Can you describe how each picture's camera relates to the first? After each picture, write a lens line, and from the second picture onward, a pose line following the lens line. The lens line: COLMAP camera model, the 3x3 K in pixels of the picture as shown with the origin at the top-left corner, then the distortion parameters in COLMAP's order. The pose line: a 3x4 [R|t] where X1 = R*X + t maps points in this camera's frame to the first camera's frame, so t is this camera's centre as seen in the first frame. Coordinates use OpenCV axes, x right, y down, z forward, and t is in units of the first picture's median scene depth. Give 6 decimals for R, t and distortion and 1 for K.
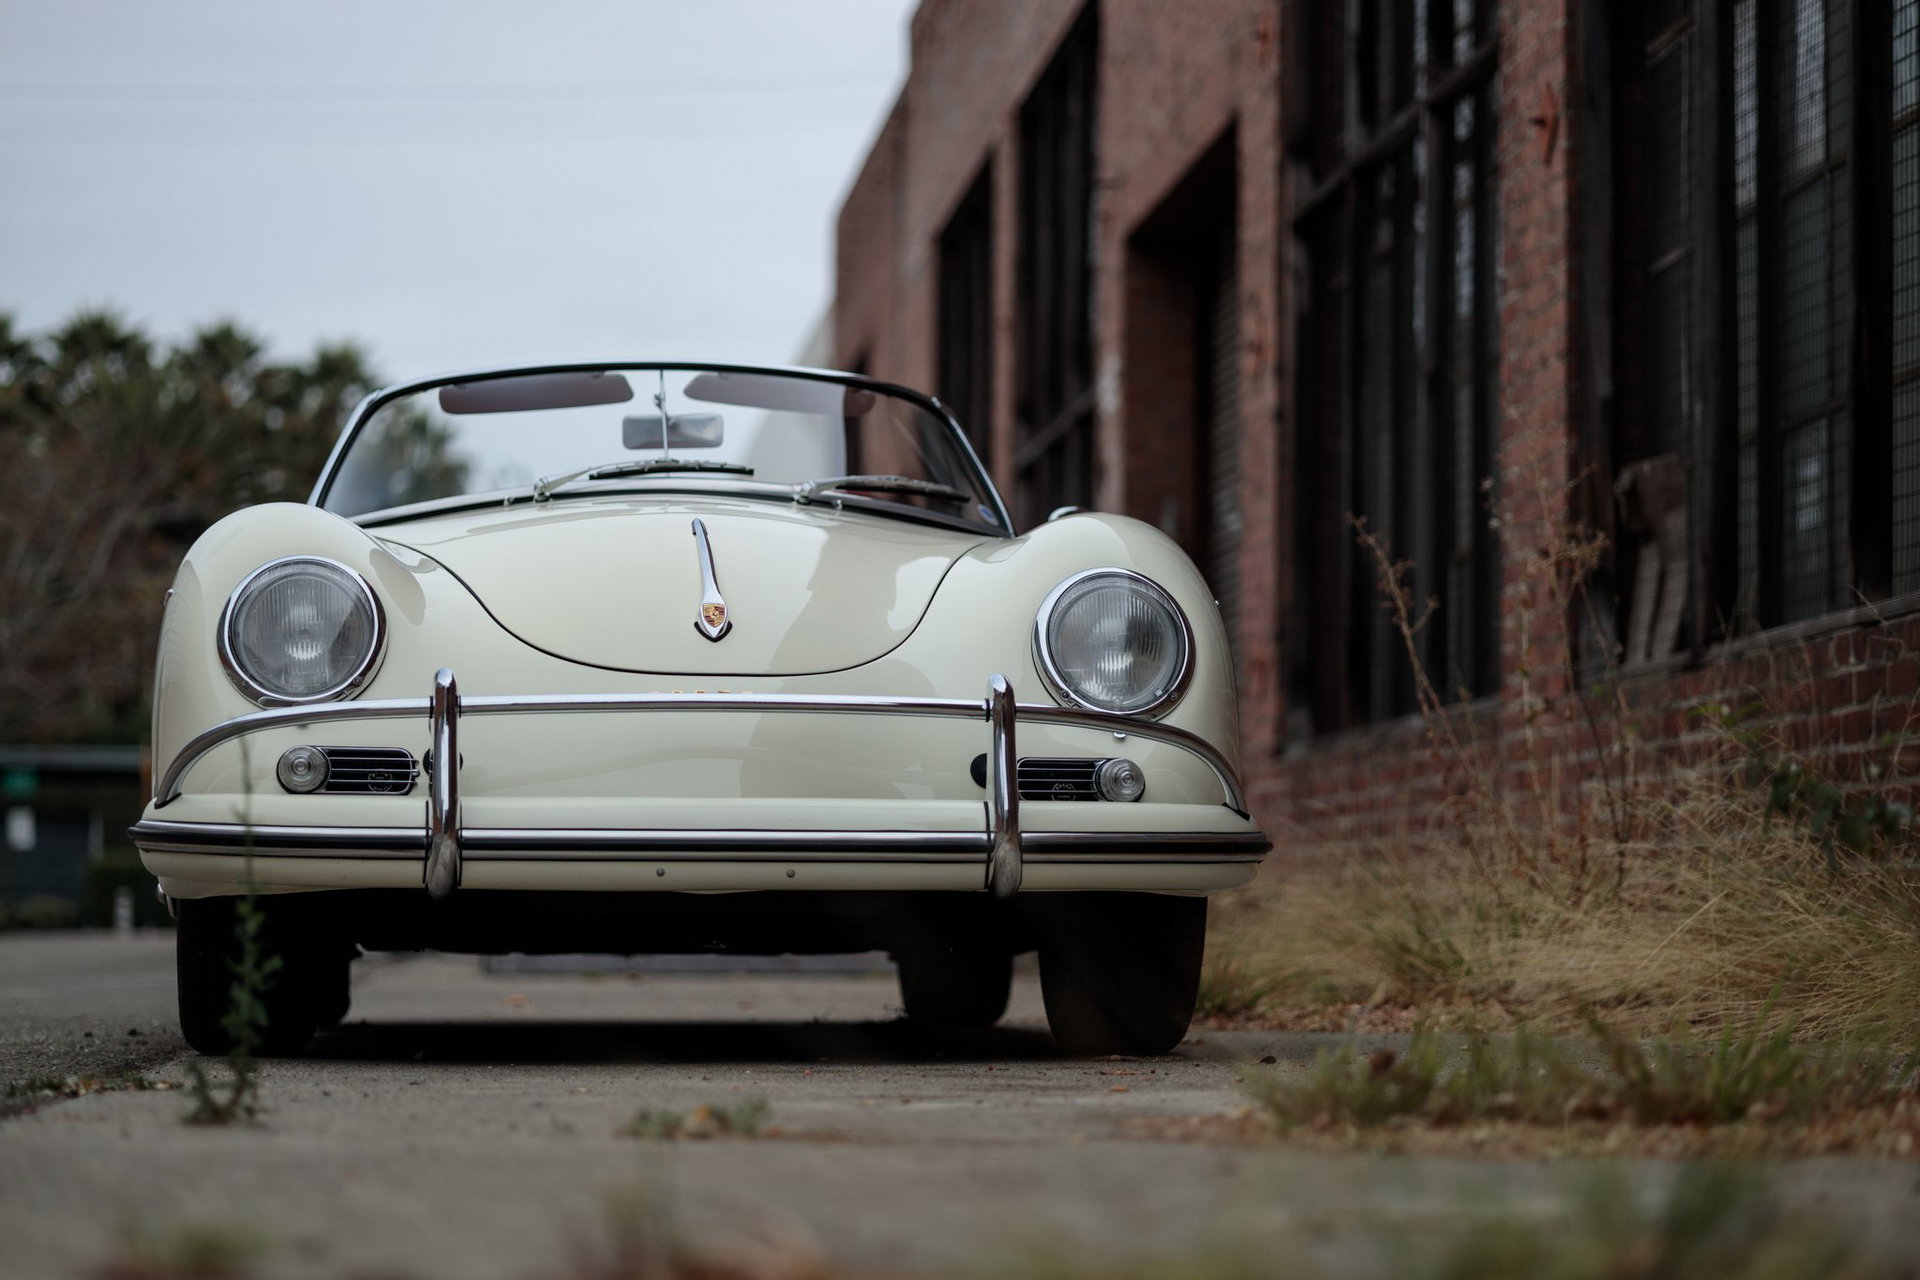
lens RADIAL K [[4595.7, 0, 957.4], [0, 4595.7, 675.6], [0, 0, 1]] dist [-0.066374, 0.778730]
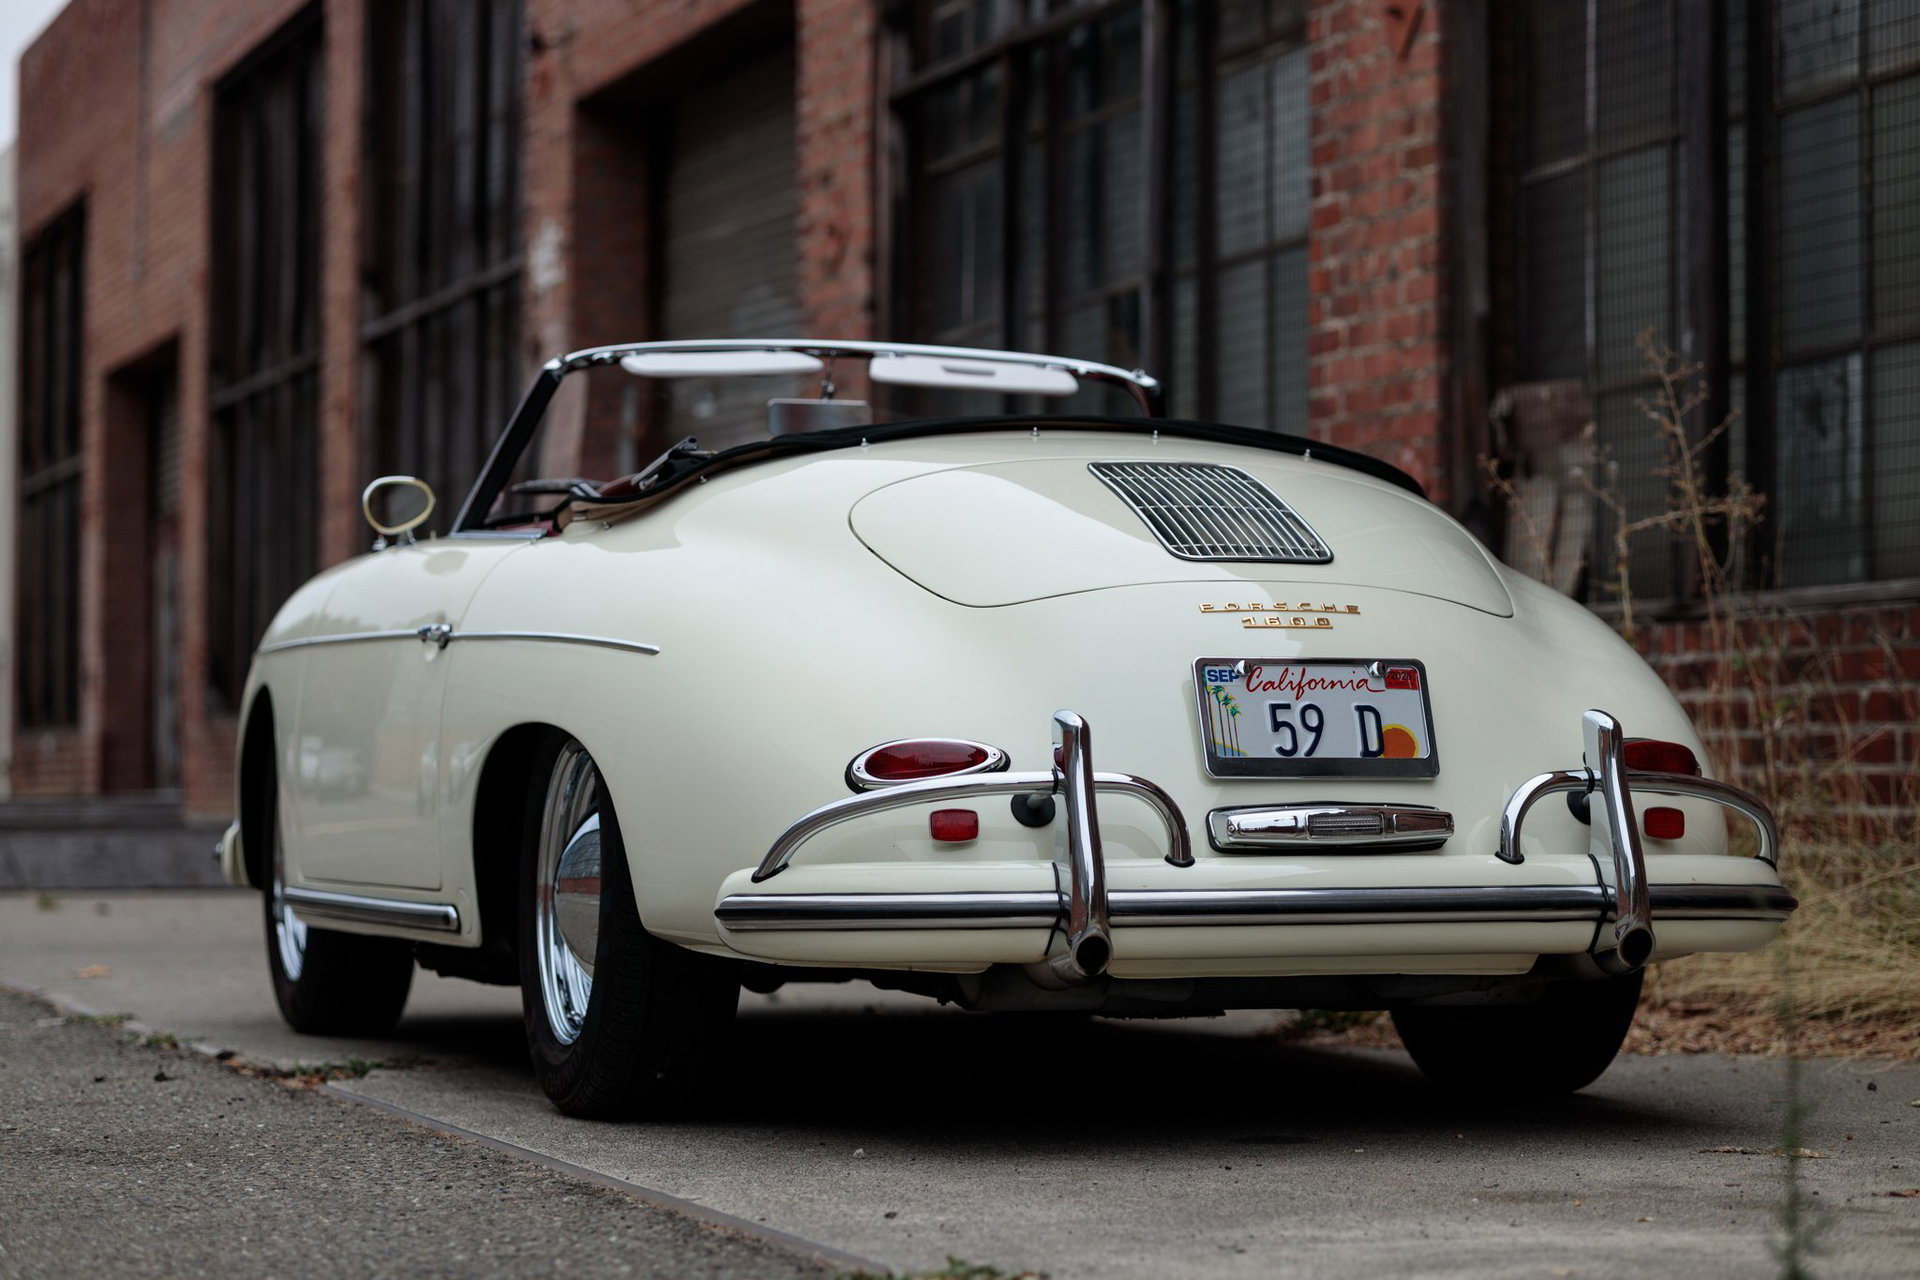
lens RADIAL K [[4544.2, 0, 960.0], [0, 4544.2, 640.0], [0, 0, 1]] dist [-0.102768, 0.486793]
pose [[0.973339, 0.005936, 0.229294, -0.219907], [-0.012084, 0.999604, 0.025419, -0.022050], [-0.229052, -0.027512, 0.973025, 0.173069]]
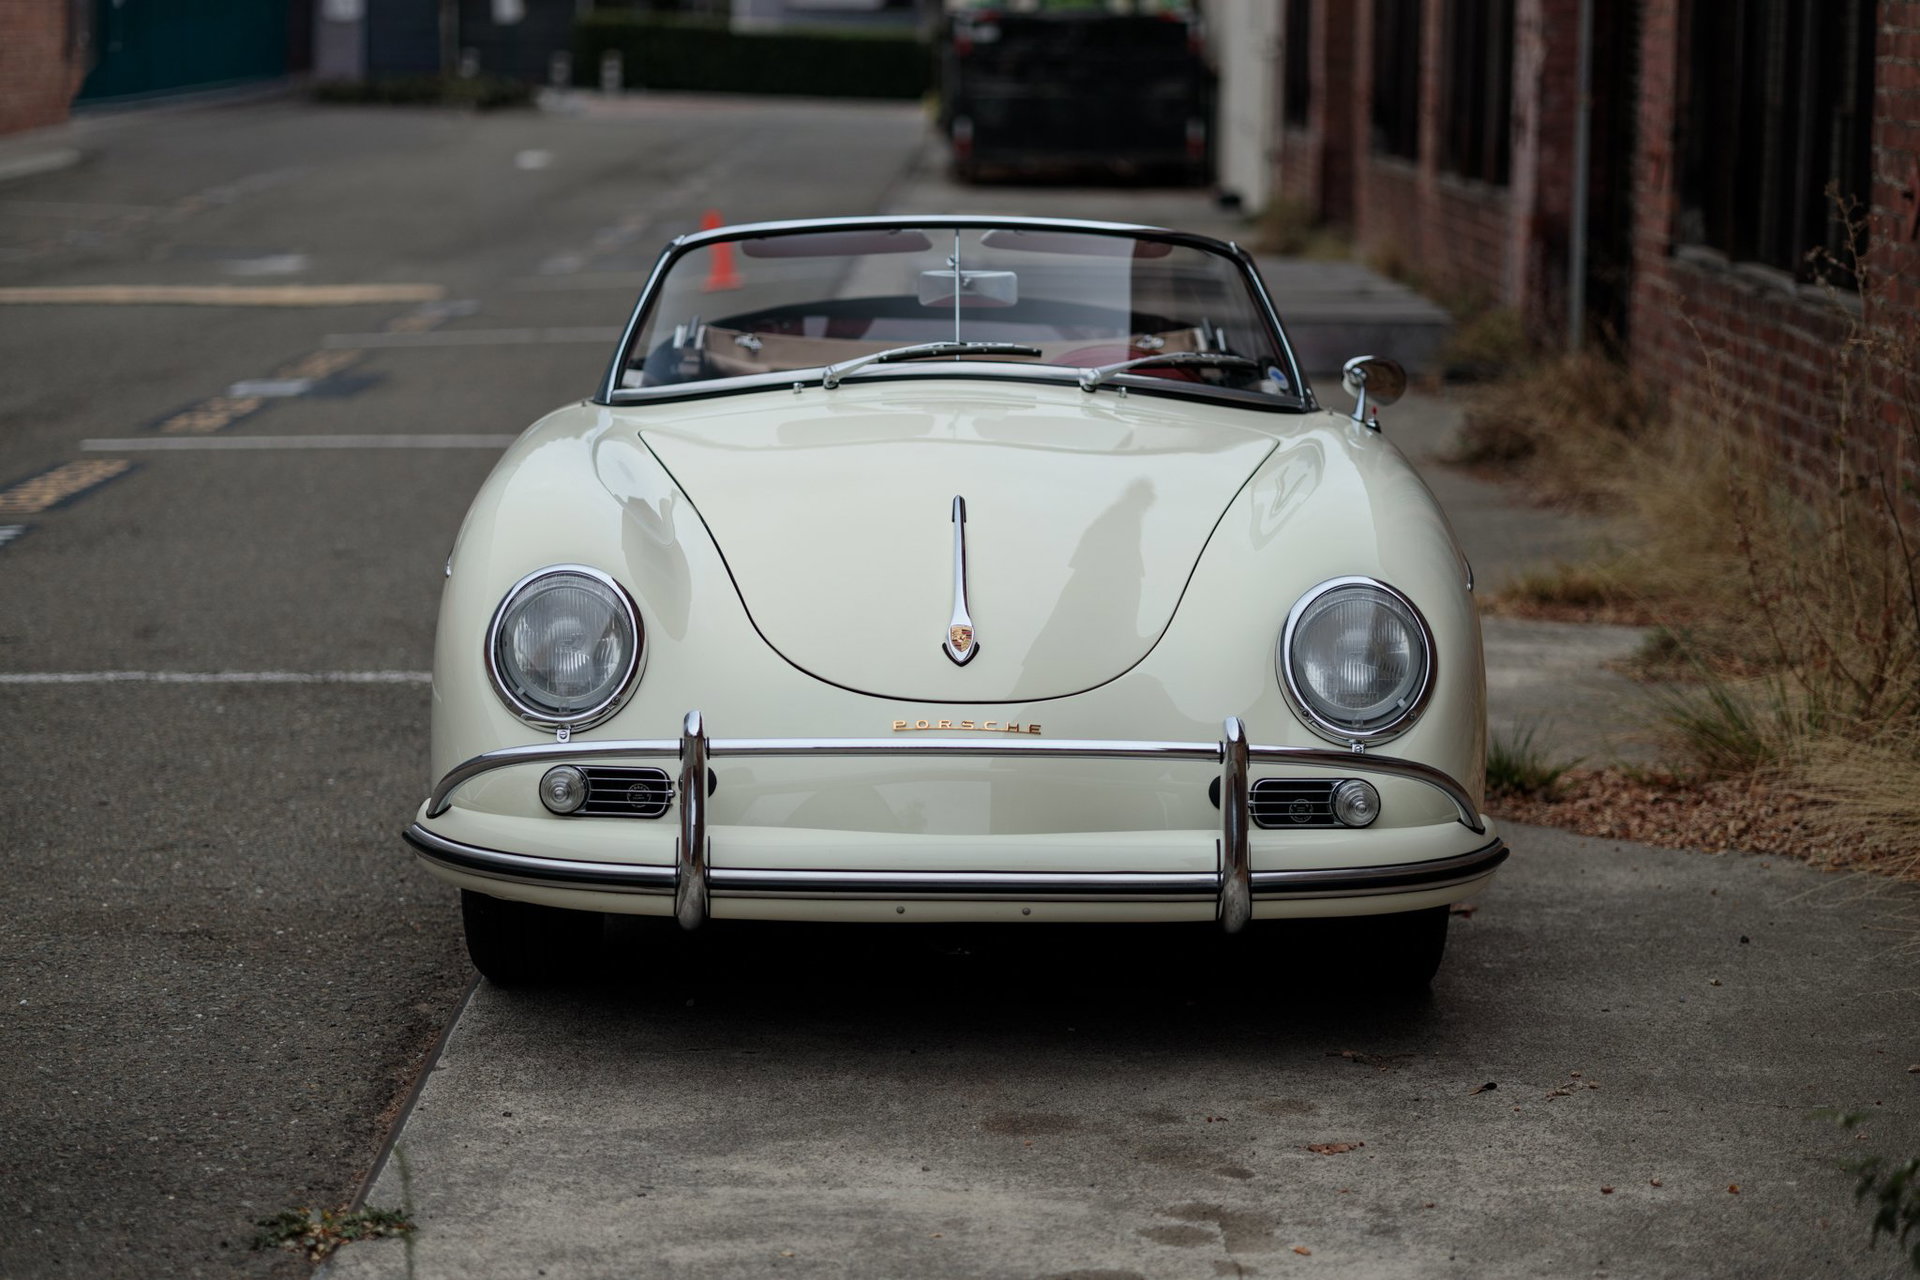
lens RADIAL K [[4595.7, 0, 957.4], [0, 4595.7, 675.6], [0, 0, 1]] dist [-0.066374, 0.778730]
pose [[0.994276, 0.027130, -0.103337, 0.038931], [-0.006644, 0.981051, 0.193637, -0.151211], [0.106632, -0.191842, 0.975616, -0.002217]]
